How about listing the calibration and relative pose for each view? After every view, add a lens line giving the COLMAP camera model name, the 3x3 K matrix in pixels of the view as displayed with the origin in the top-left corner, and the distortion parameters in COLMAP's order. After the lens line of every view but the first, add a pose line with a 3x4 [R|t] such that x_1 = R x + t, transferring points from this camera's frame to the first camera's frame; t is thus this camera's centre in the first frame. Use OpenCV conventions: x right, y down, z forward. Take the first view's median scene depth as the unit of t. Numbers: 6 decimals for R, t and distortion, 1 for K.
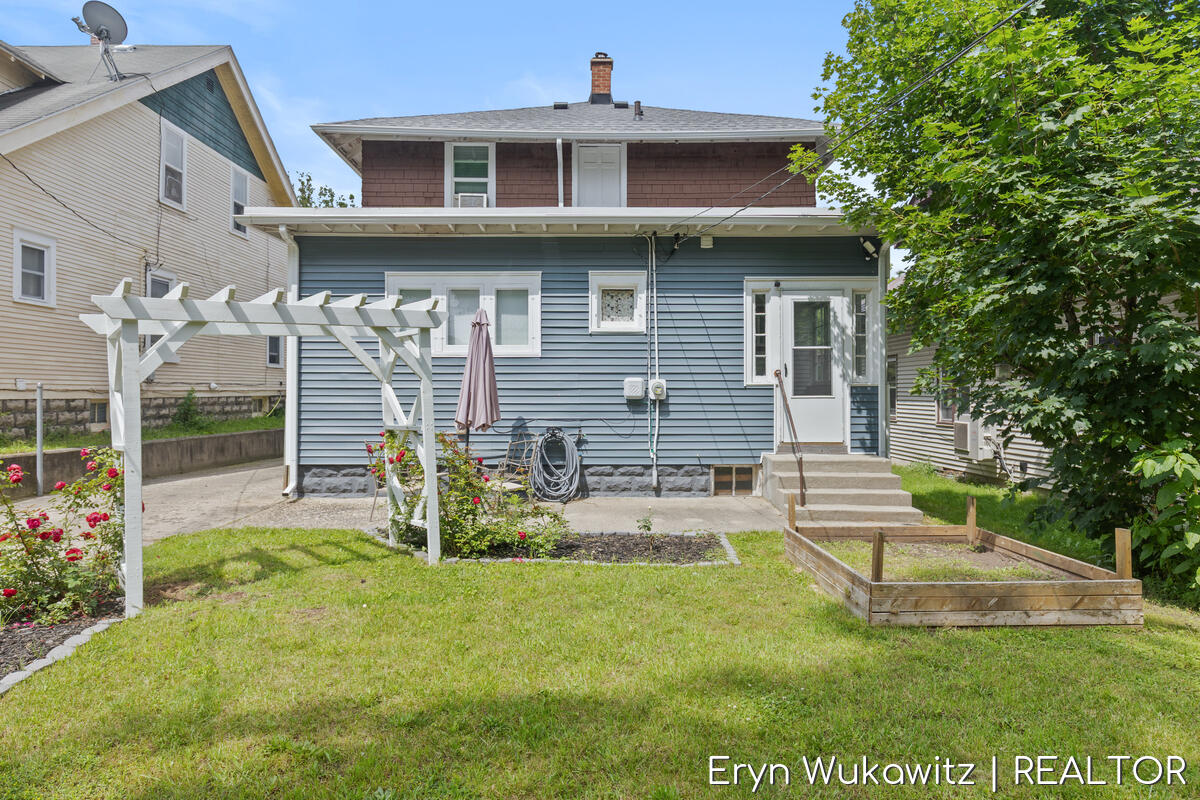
lens RADIAL K [[783.3, 0, 600.0], [0, 783.3, 400.0], [0, 0, 1]] dist [0.000354, 0.000015]
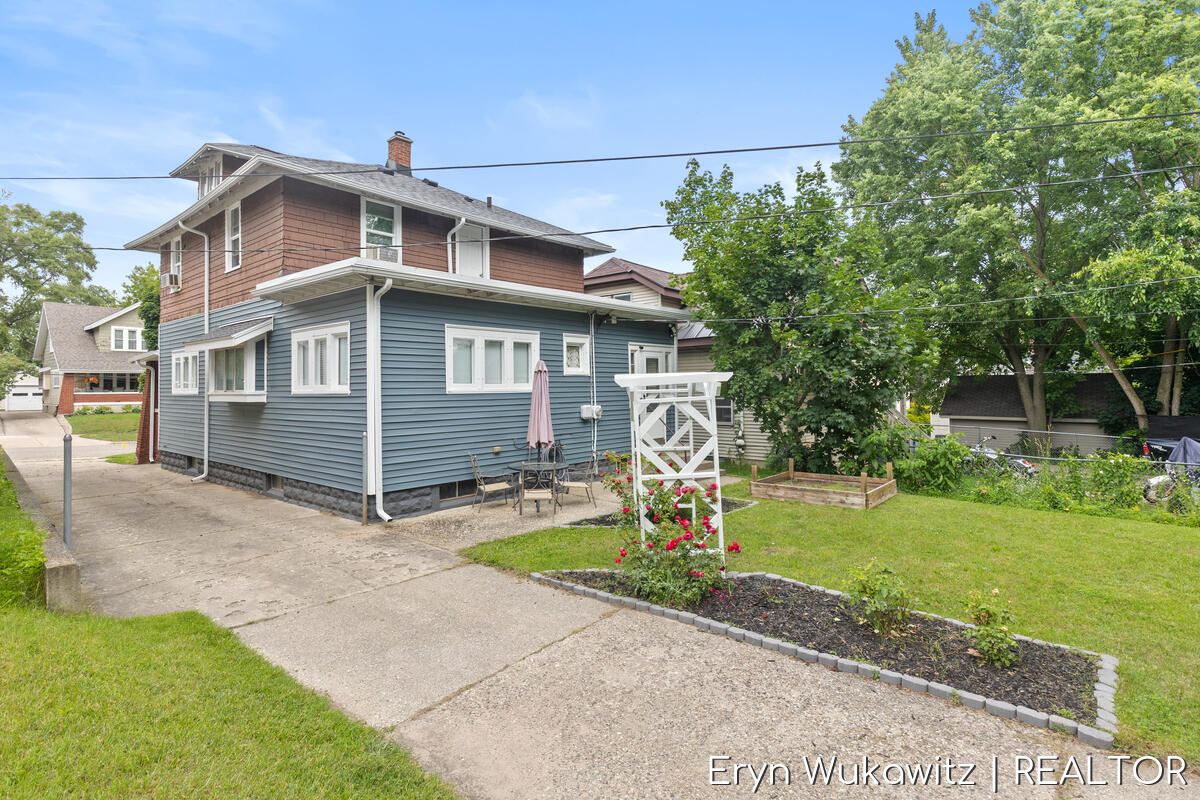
lens RADIAL K [[598.3, 0, 600.0], [0, 598.3, 400.0], [0, 0, 1]] dist [0.000035, -0.000007]
pose [[0.662850, -0.022069, 0.748427, -0.797344], [0.009176, 0.999730, 0.021353, -0.062550], [-0.748696, -0.007286, 0.662874, 0.210465]]
